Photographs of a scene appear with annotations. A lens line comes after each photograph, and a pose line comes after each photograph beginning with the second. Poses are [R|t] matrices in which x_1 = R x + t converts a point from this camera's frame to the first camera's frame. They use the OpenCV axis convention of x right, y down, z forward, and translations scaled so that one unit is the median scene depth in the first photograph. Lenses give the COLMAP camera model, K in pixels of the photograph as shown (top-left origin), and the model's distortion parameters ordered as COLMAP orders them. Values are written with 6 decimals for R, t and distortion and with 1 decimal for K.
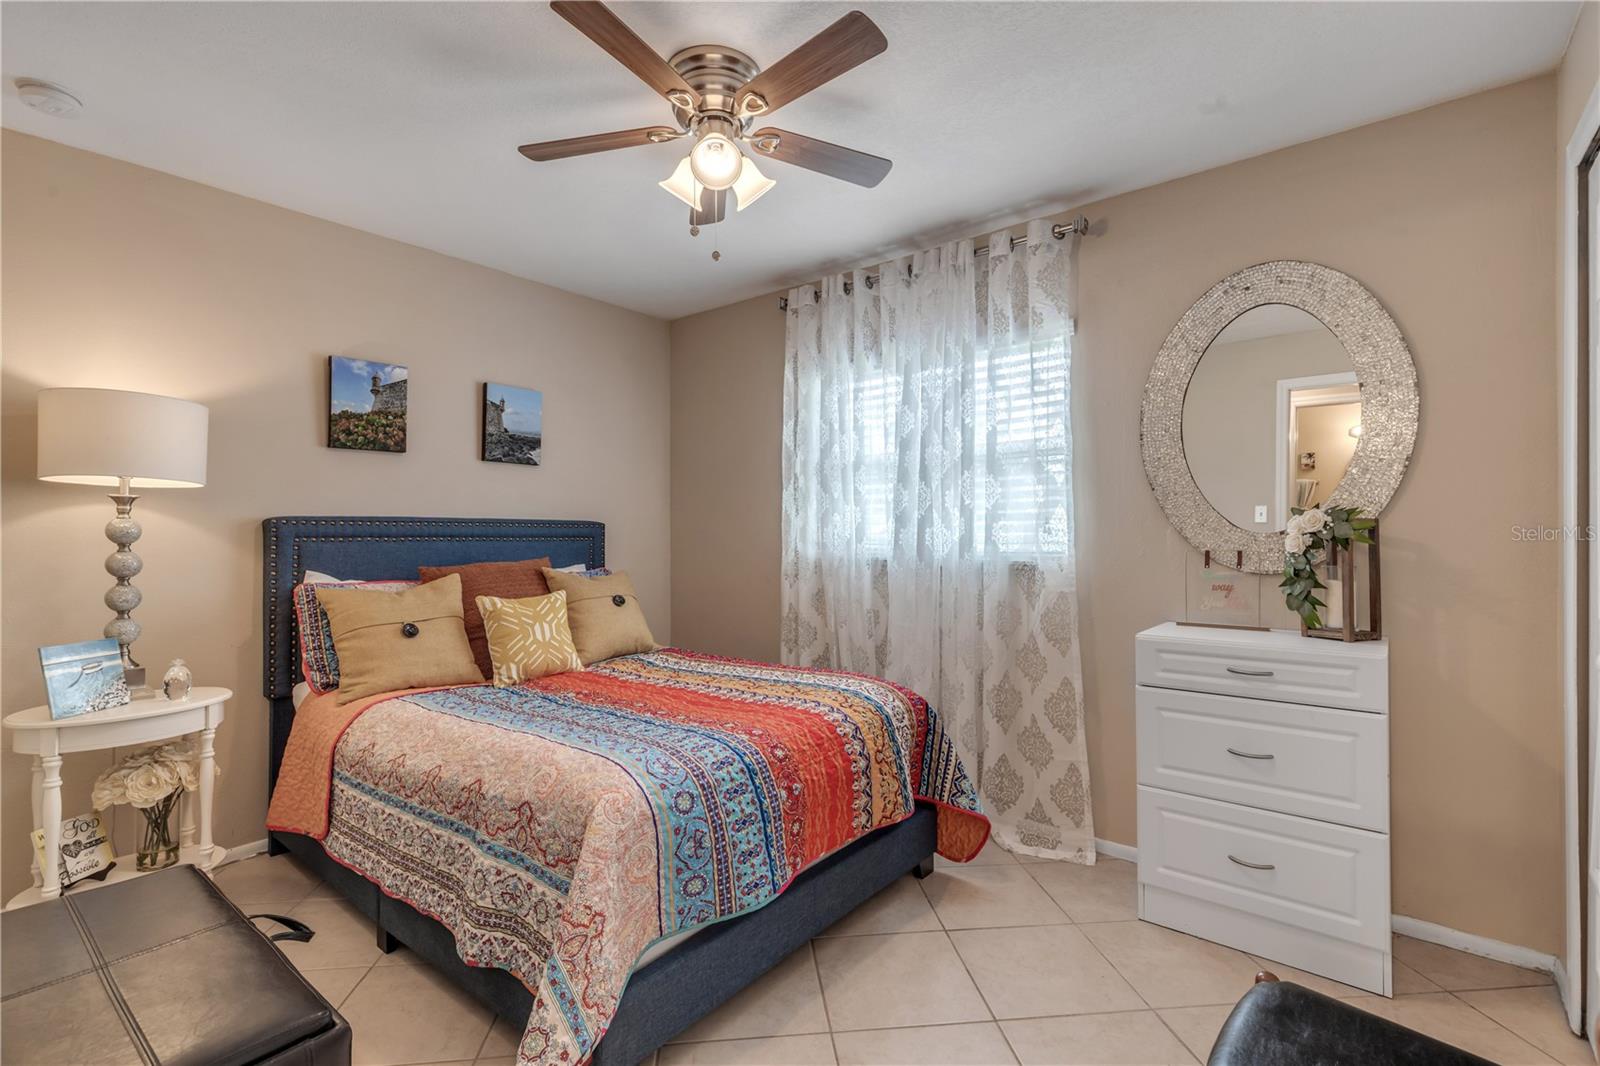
lens RADIAL K [[732.4, 0, 798.7], [0, 732.4, 522.2], [0, 0, 1]] dist [0.002451, -0.000635]
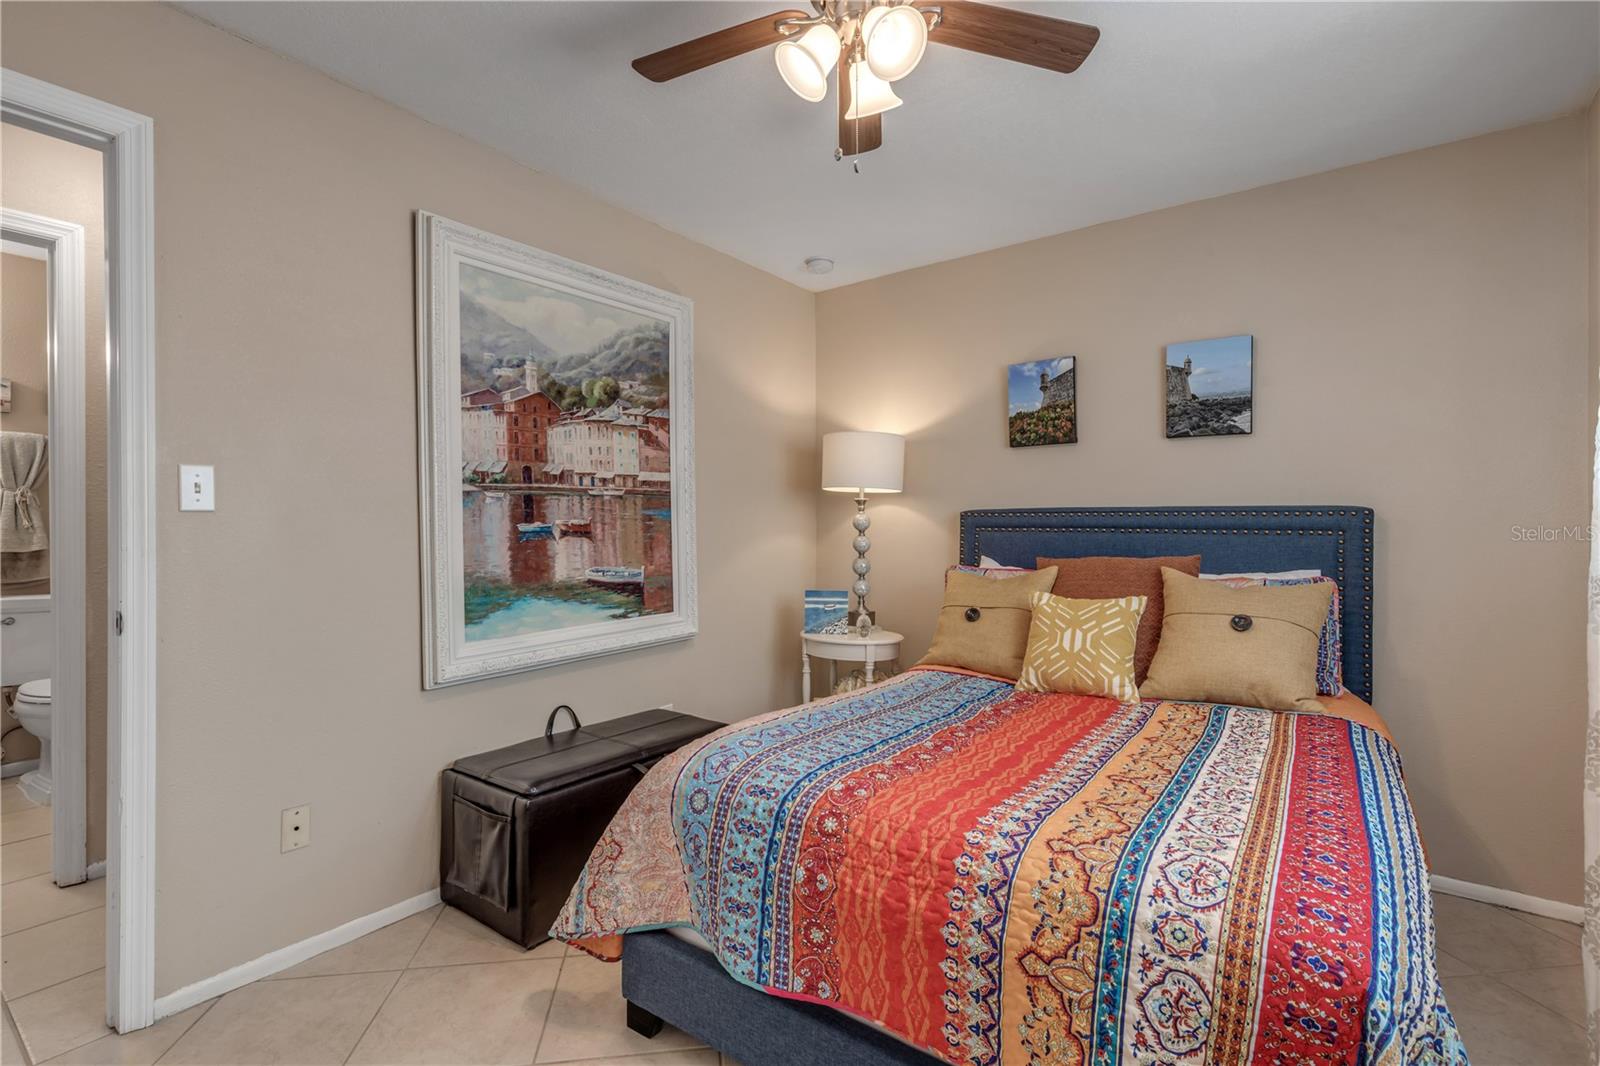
lens RADIAL K [[732.4, 0, 798.7], [0, 732.4, 522.2], [0, 0, 1]] dist [0.002451, -0.000635]
pose [[0.038935, -0.006361, -0.999222, 0.463196], [0.012002, 0.999911, -0.005898, 0.014708], [0.999170, -0.011763, 0.039008, 0.630277]]
